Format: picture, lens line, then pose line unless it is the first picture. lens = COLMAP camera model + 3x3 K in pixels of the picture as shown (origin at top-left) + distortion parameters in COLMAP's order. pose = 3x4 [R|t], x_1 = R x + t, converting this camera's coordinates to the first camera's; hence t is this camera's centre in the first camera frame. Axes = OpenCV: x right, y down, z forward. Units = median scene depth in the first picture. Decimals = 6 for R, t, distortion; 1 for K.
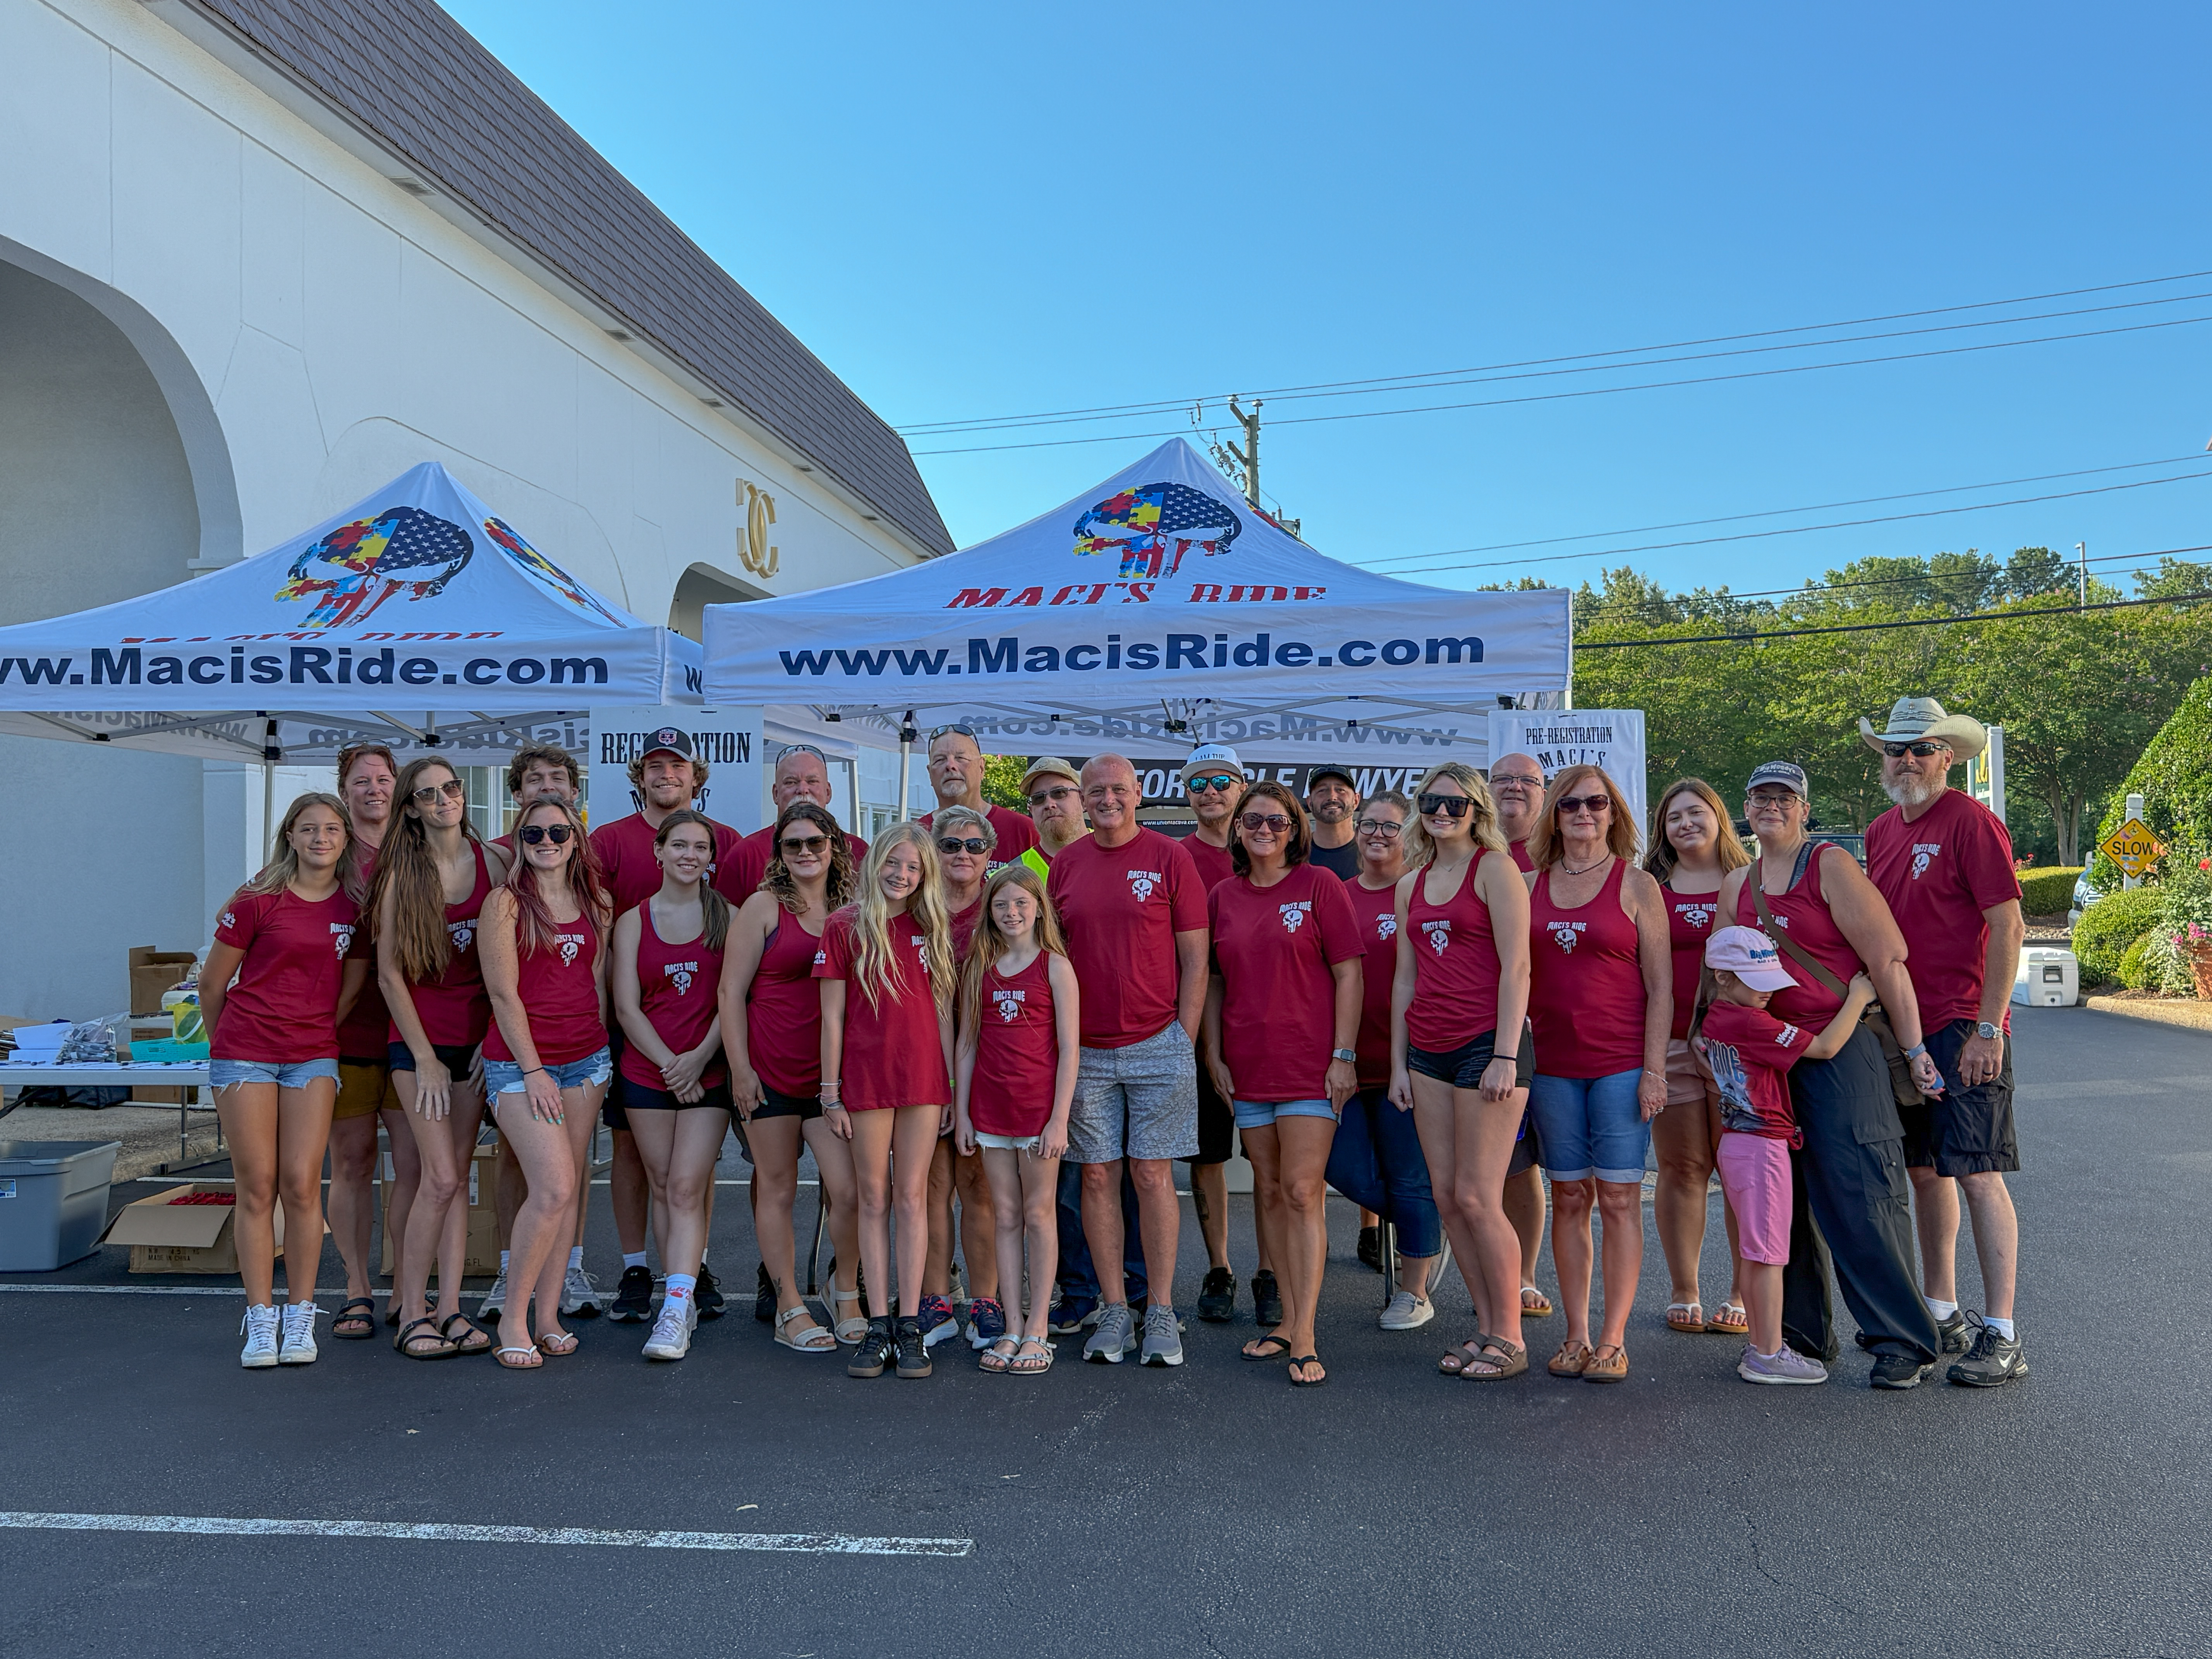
lens RADIAL K [[2013.6, 0, 1104.2], [0, 2013.6, 839.1], [0, 0, 1]] dist [0.056750, -0.039104]
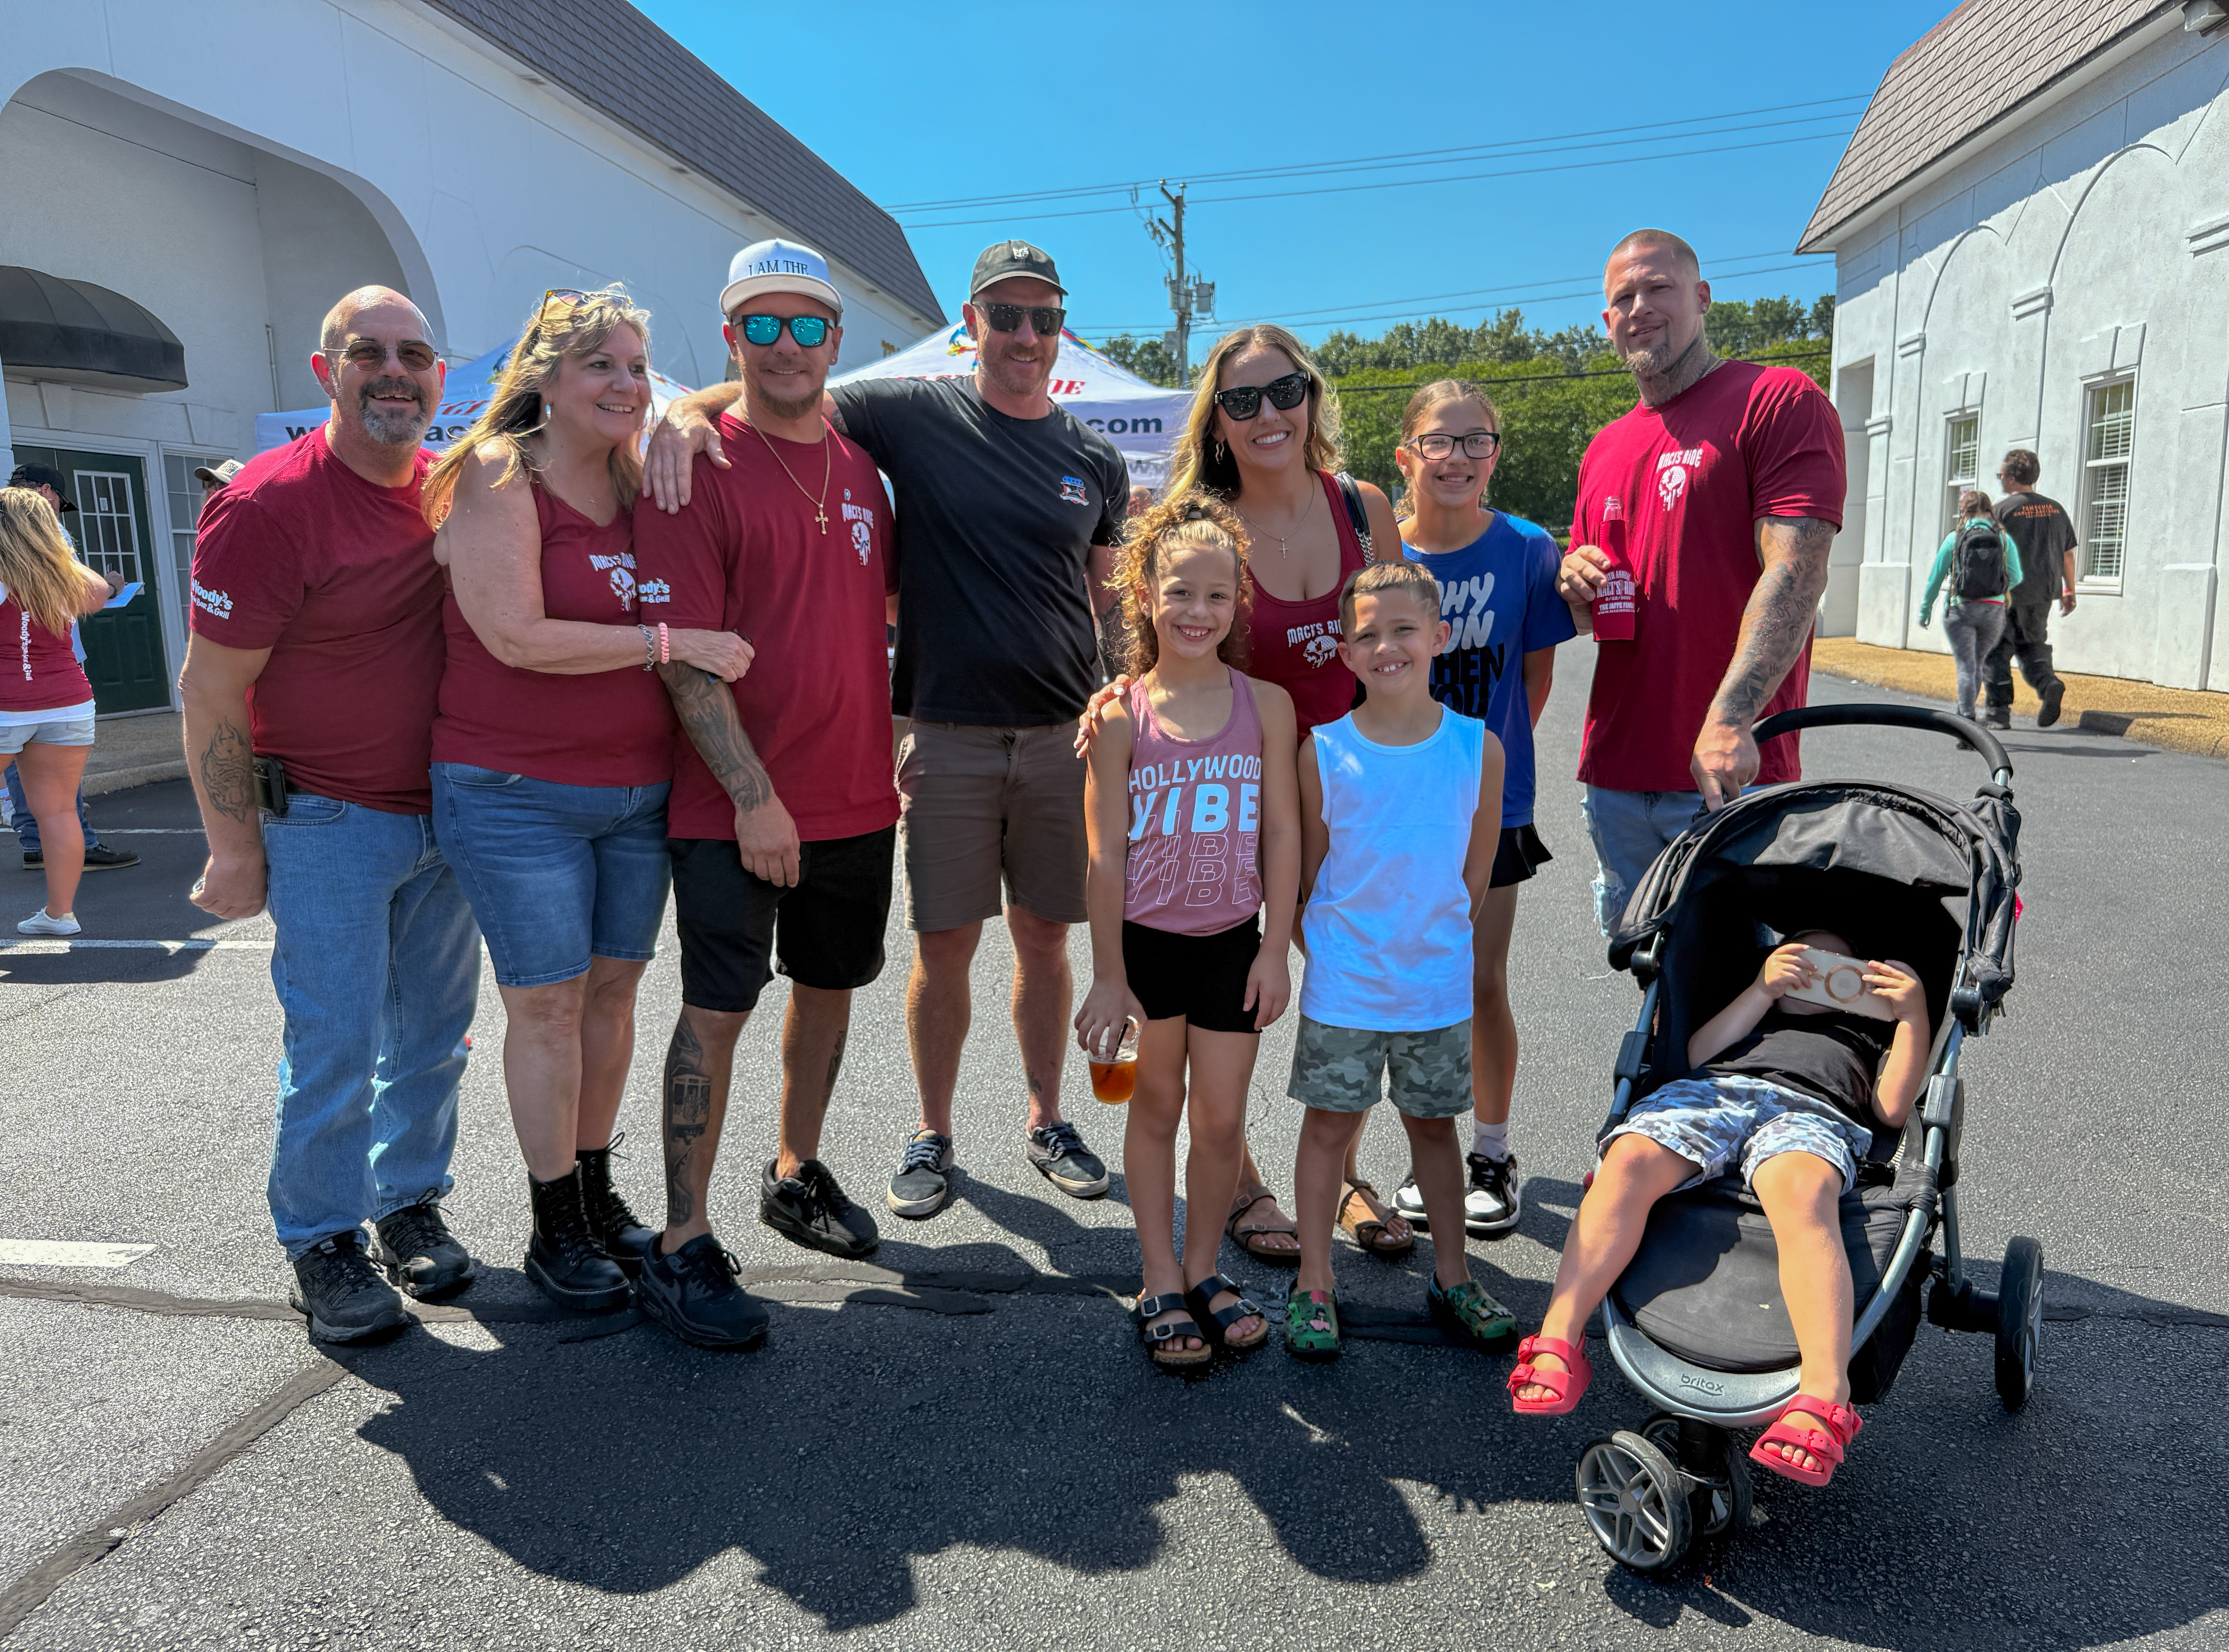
lens RADIAL K [[1570.6, 0, 1124.1], [0, 1570.6, 833.8], [0, 0, 1]] dist [0.007254, -0.018992]
pose [[0.999795, -0.004105, 0.019827, 0.114219], [0.000290, 0.982041, 0.188670, 0.006889], [-0.020245, -0.188625, 0.981840, -0.422544]]
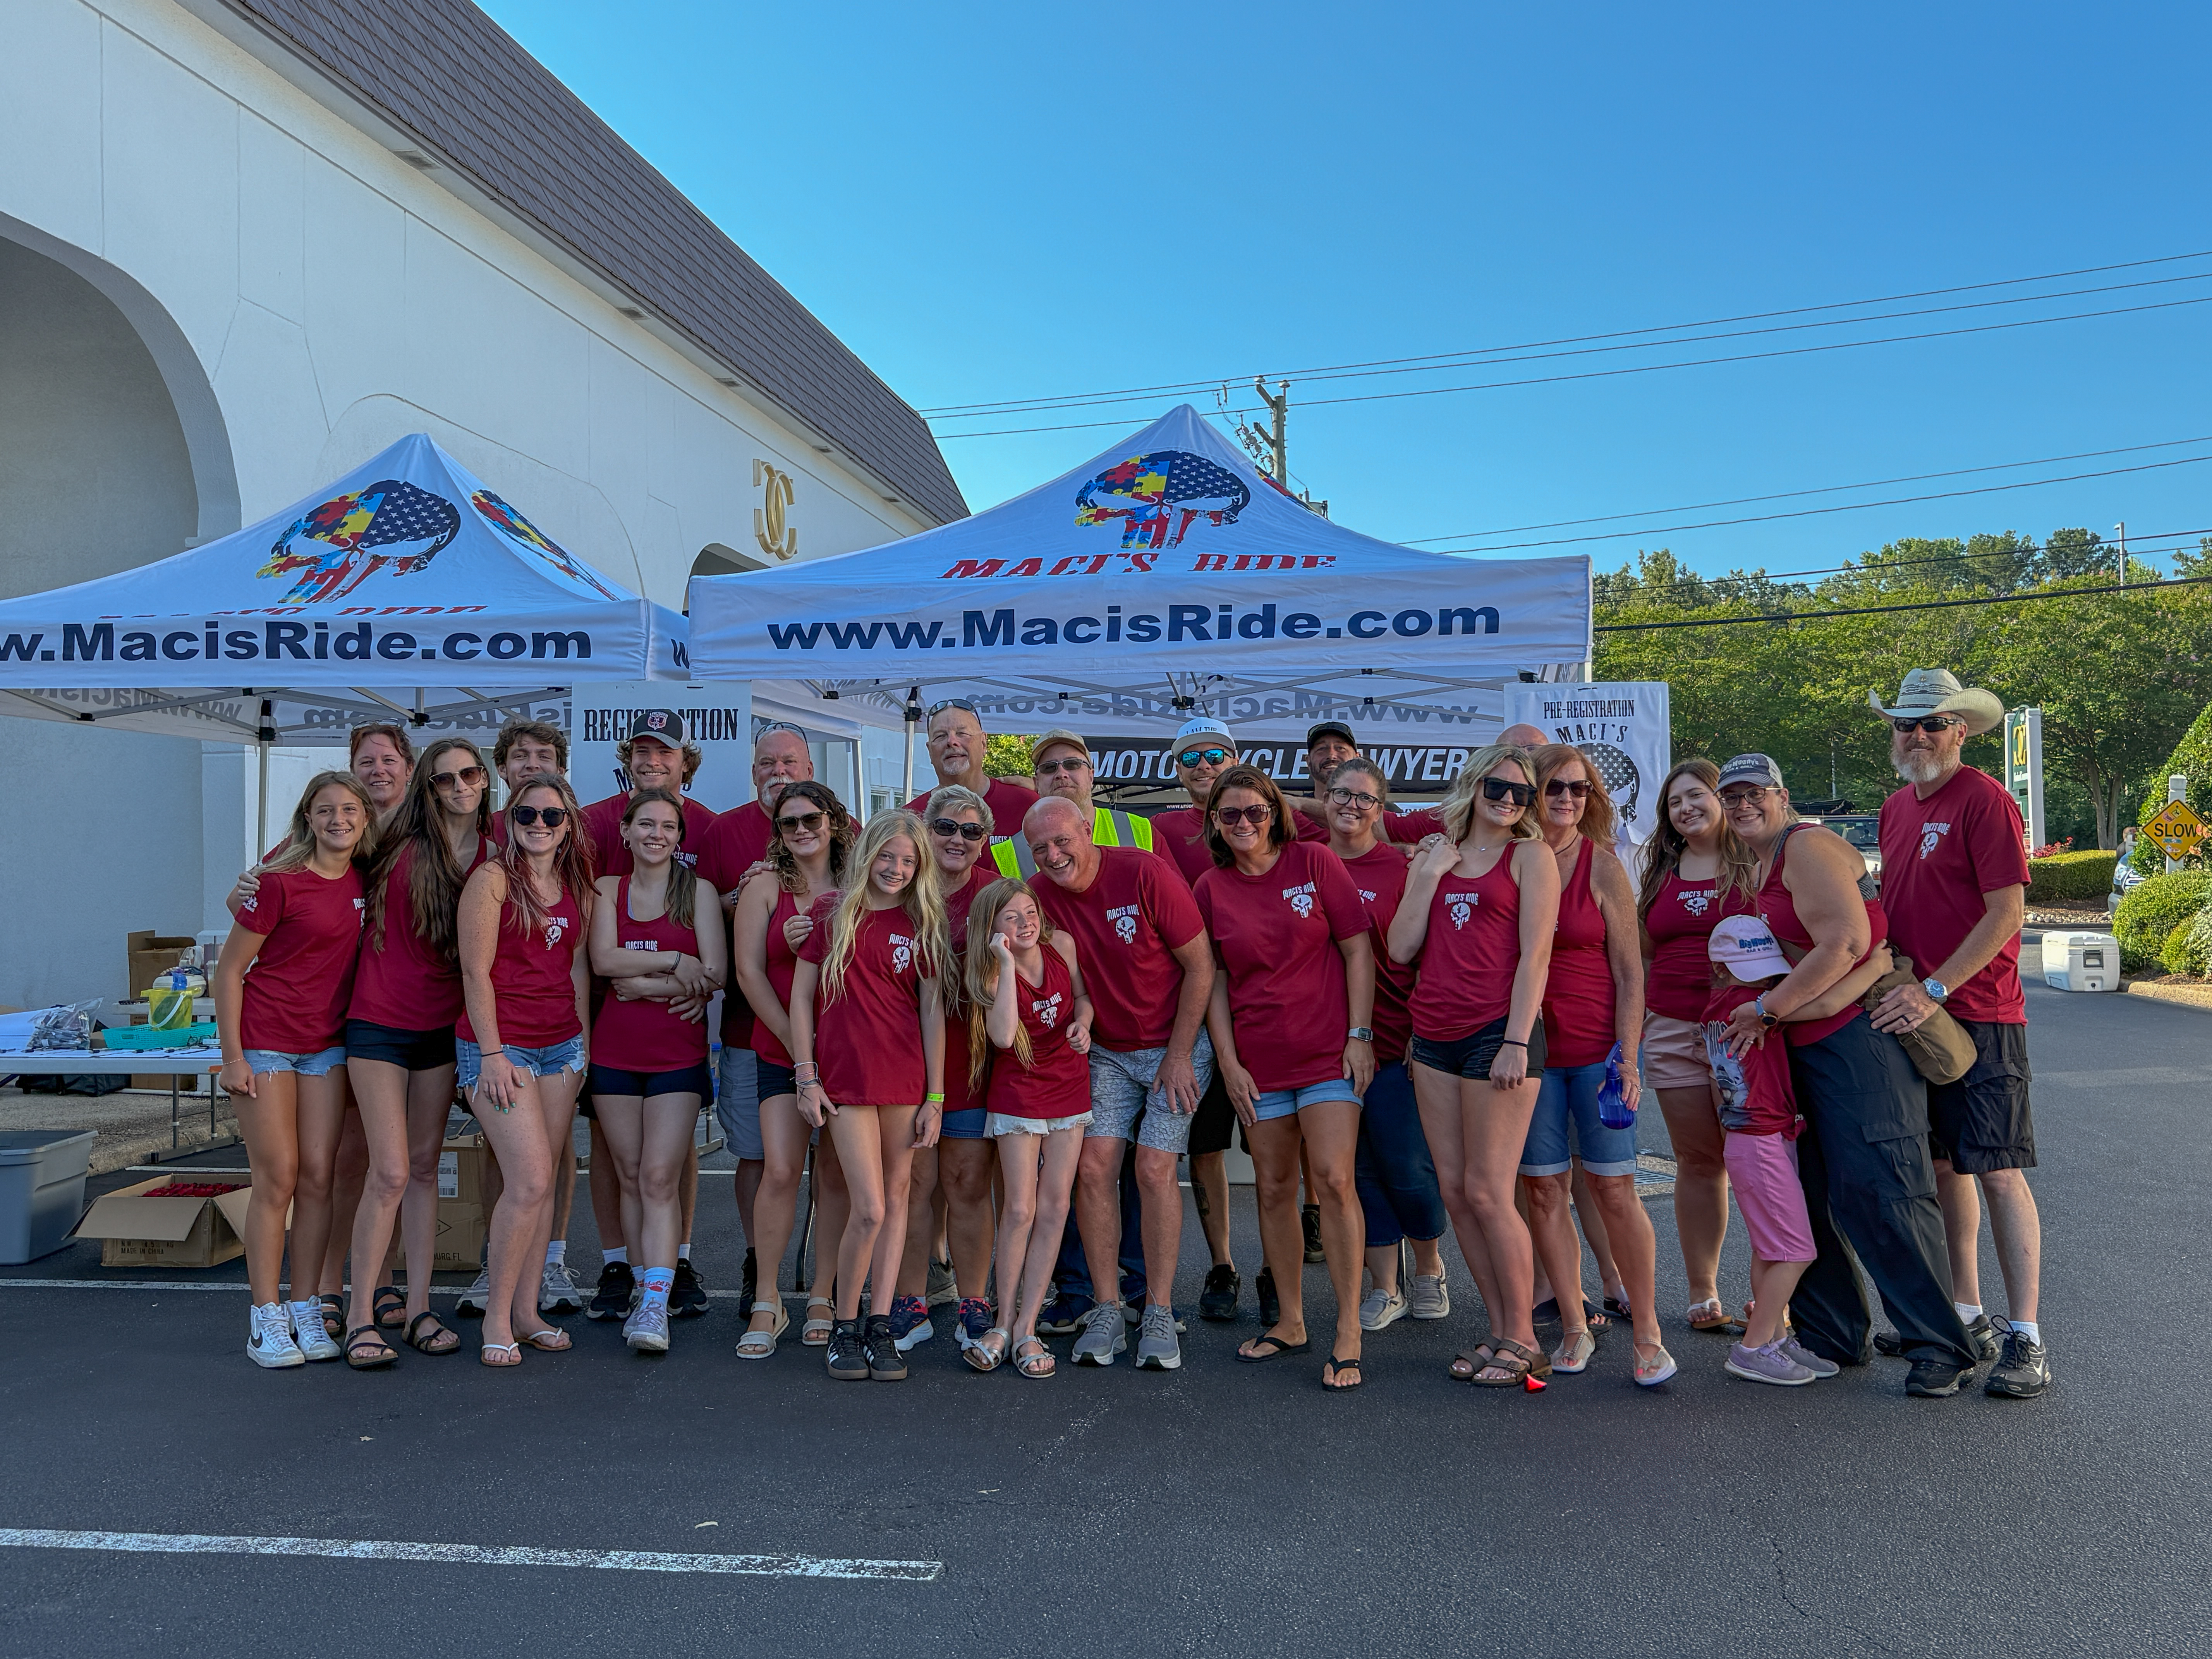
lens RADIAL K [[2013.6, 0, 1102.0], [0, 2013.6, 823.3], [0, 0, 1]] dist [0.056750, -0.039104]
pose [[0.999863, -0.001416, -0.016505, 0.013658], [0.001411, 0.999999, -0.000320, 0.002410], [0.016505, 0.000297, 0.999864, 0.034255]]
